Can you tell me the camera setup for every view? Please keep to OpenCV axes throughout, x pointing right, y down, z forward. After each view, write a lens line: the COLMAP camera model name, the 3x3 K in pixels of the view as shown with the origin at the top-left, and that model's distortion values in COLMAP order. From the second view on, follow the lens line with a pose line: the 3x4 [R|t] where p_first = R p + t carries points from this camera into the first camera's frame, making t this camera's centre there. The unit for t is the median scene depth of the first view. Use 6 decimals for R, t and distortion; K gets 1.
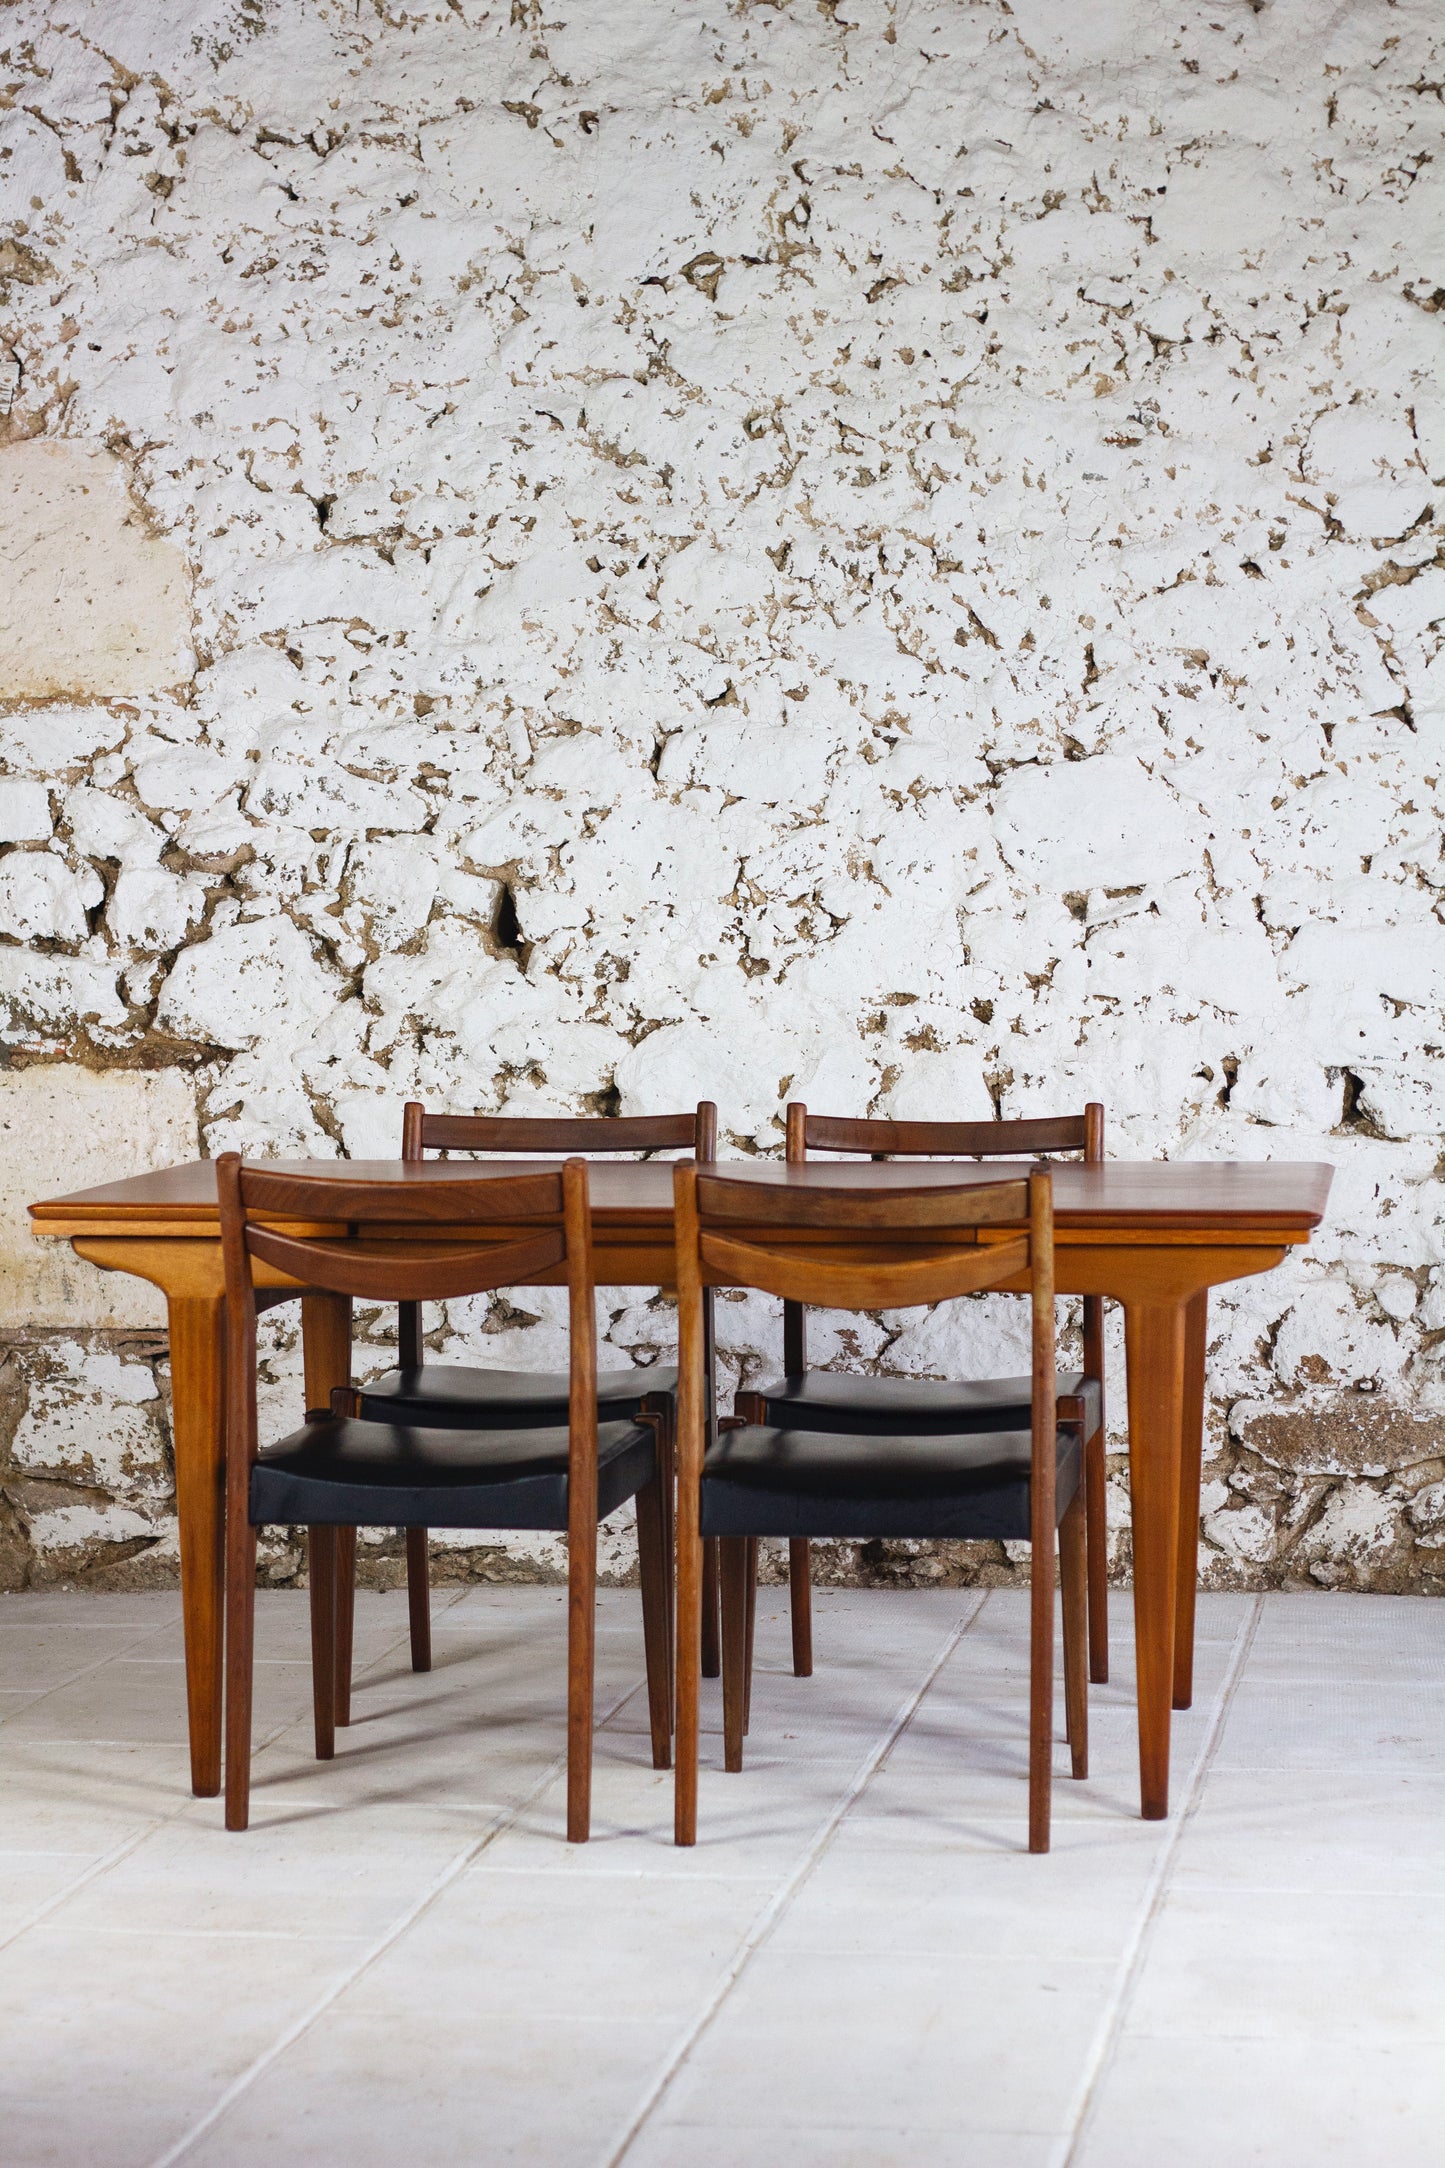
lens RADIAL K [[5290.6, 0, 762.1], [0, 5290.6, 1024.6], [0, 0, 1]] dist [-0.088310, 0.000000]
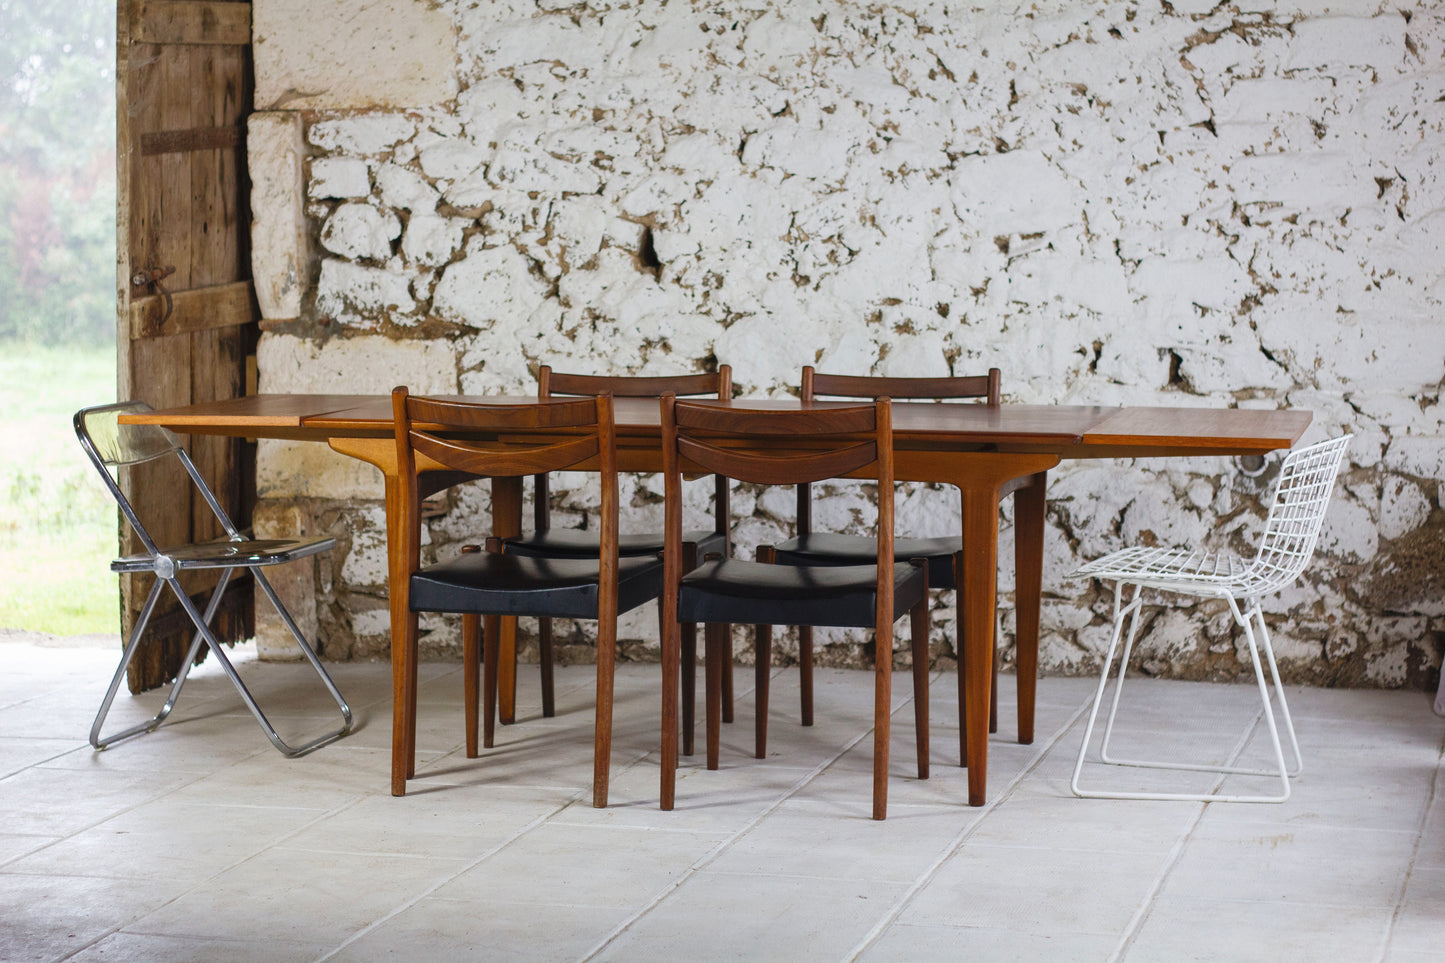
lens RADIAL K [[3526.3, 0, 722.9], [0, 3526.3, 442.0], [0, 0, 1]] dist [-0.088310, 0.000000]
pose [[0.995896, 0.016009, -0.089082, 0.070919], [-0.013178, 0.999392, 0.032274, 0.003806], [0.089545, -0.030967, 0.995501, -0.062864]]
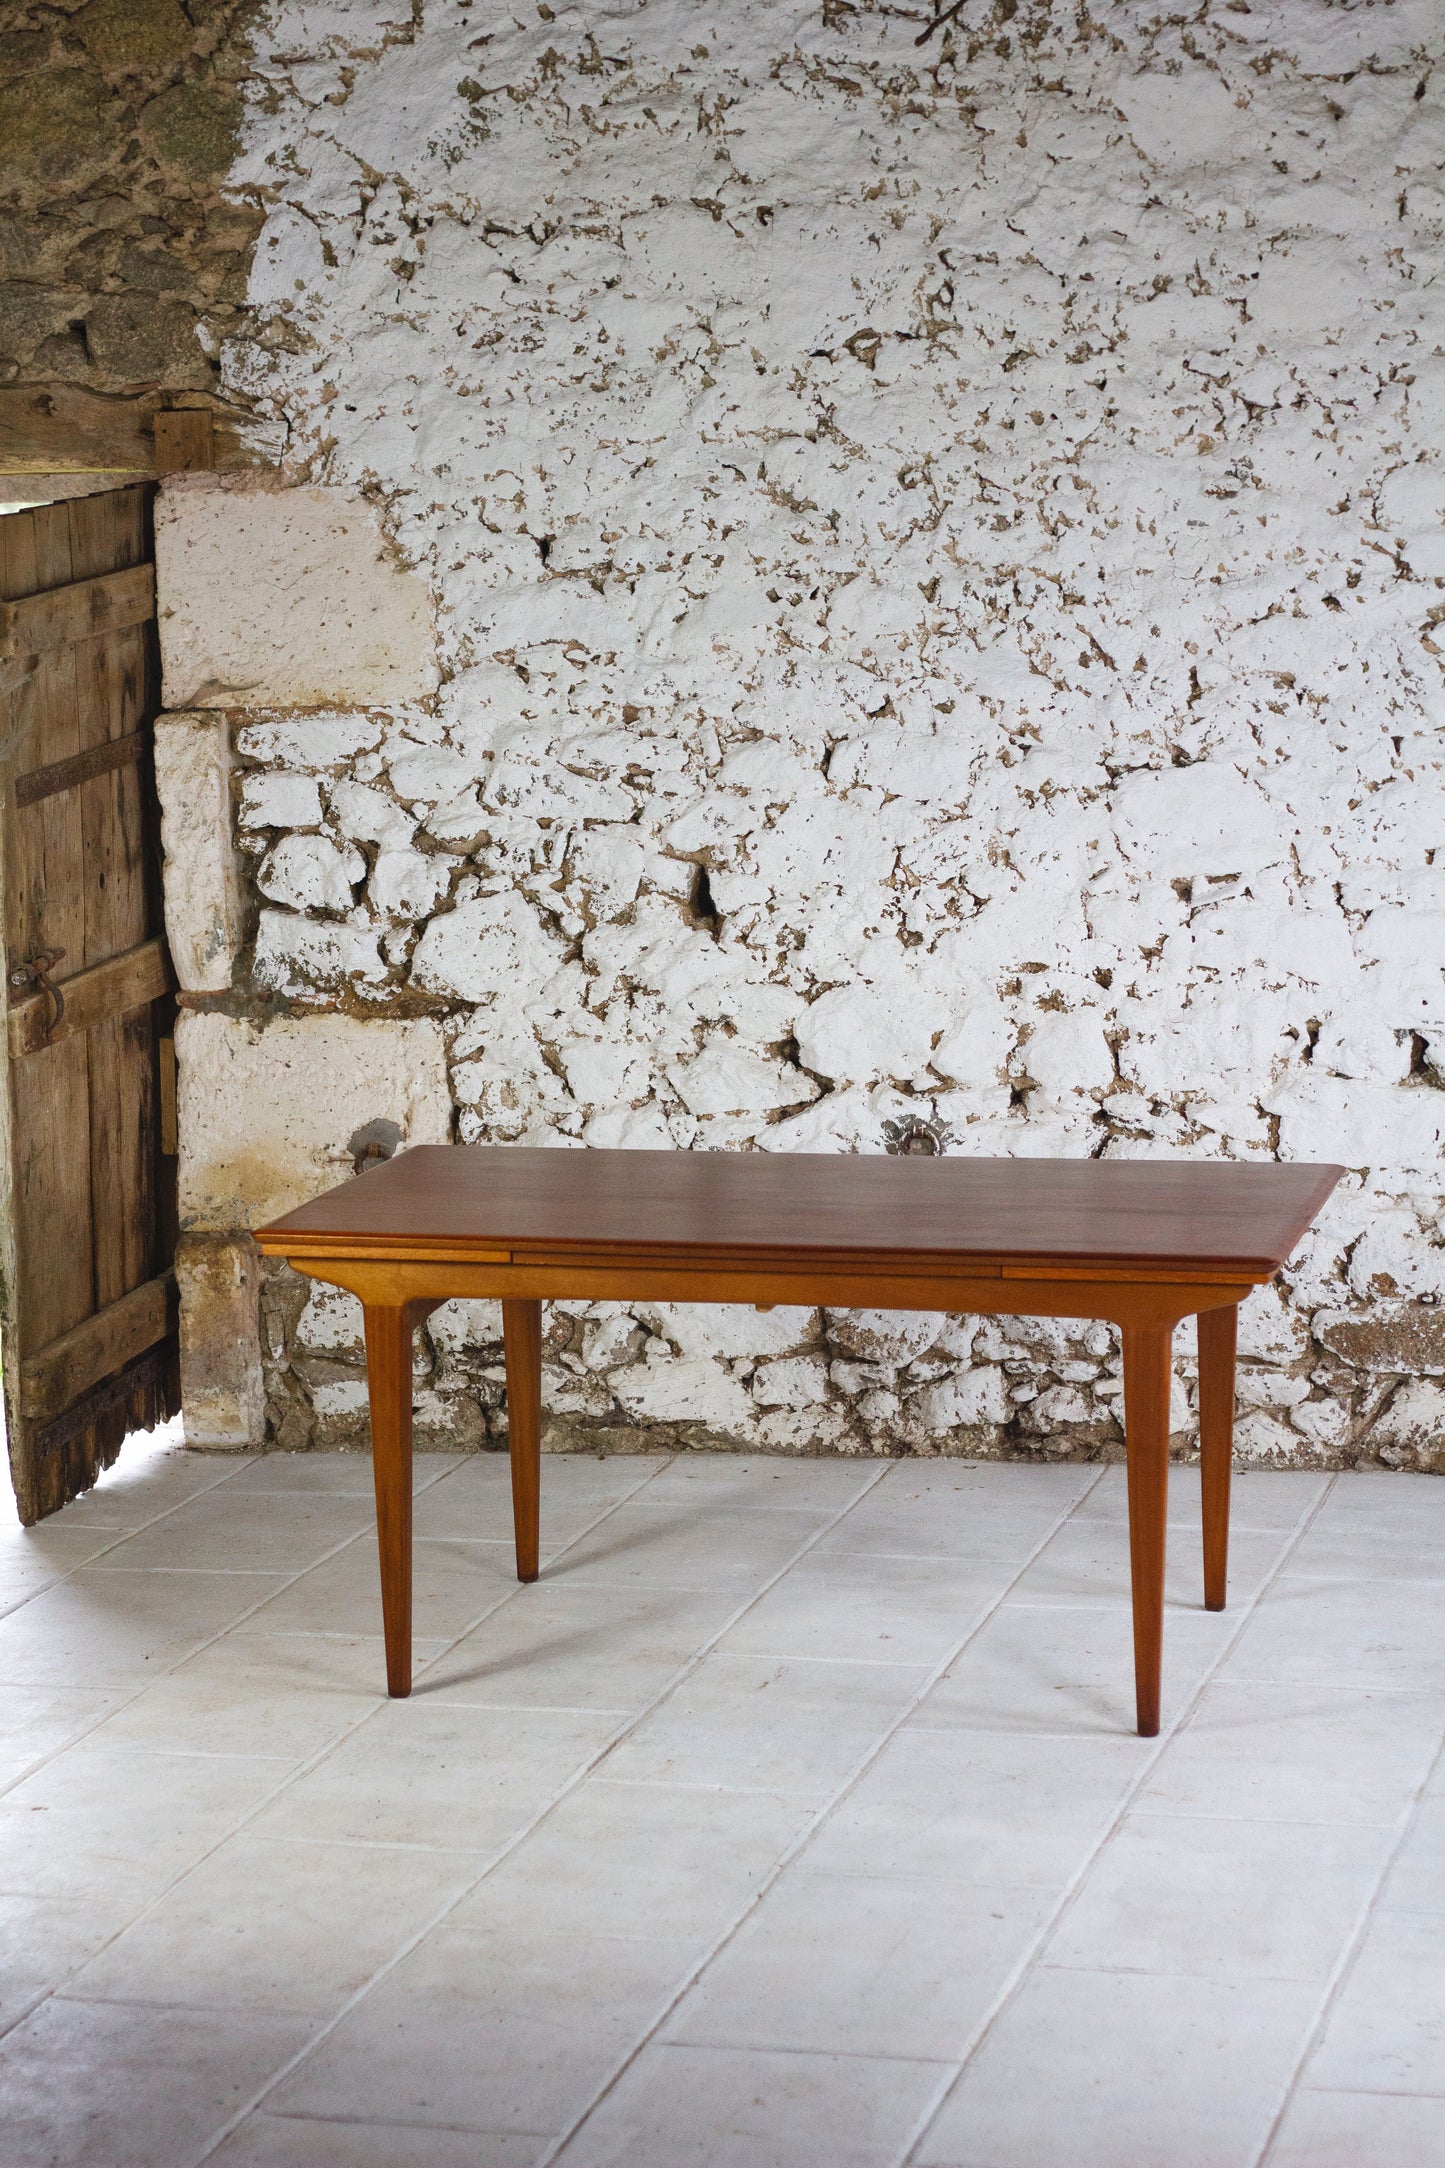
lens RADIAL K [[5290.6, 0, 722.2], [0, 5290.6, 1093.9], [0, 0, 1]] dist [-0.088310, 0.000000]
pose [[0.994427, 0.004935, -0.105309, 0.081338], [0.006413, 0.994223, 0.107142, -0.103334], [0.105230, -0.107221, 0.988651, -0.172300]]
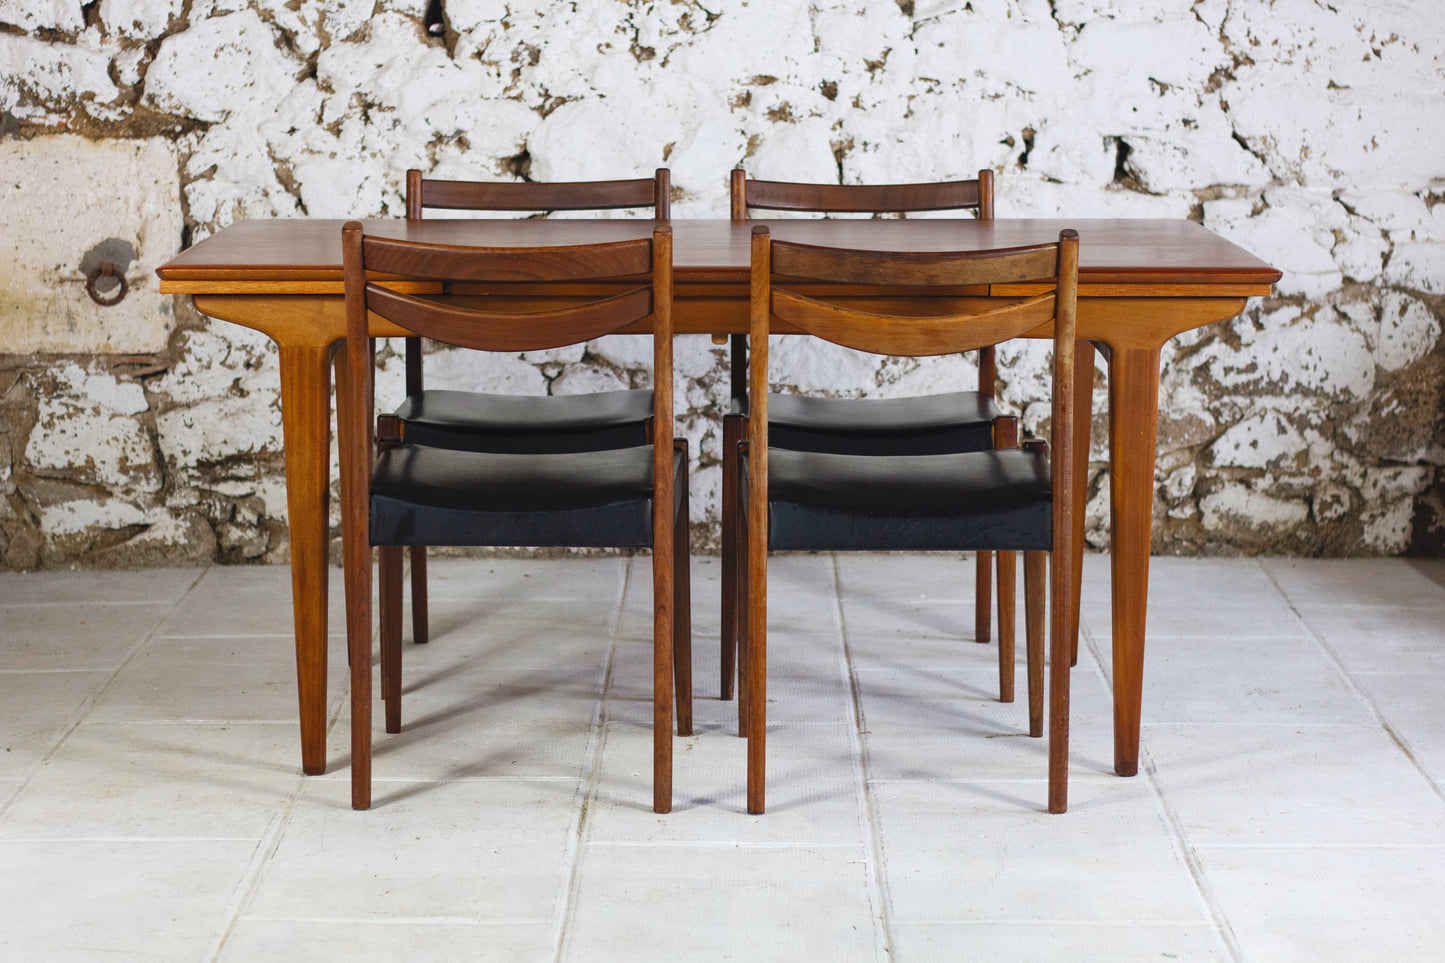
lens RADIAL K [[3526.3, 0, 757.5], [0, 3526.3, 477.1], [0, 0, 1]] dist [-0.088310, 0.000000]
pose [[0.988651, -0.014904, 0.149491, -0.098748], [-0.001450, 0.994074, 0.108698, -0.002111], [-0.150225, -0.107681, 0.982770, 0.186762]]
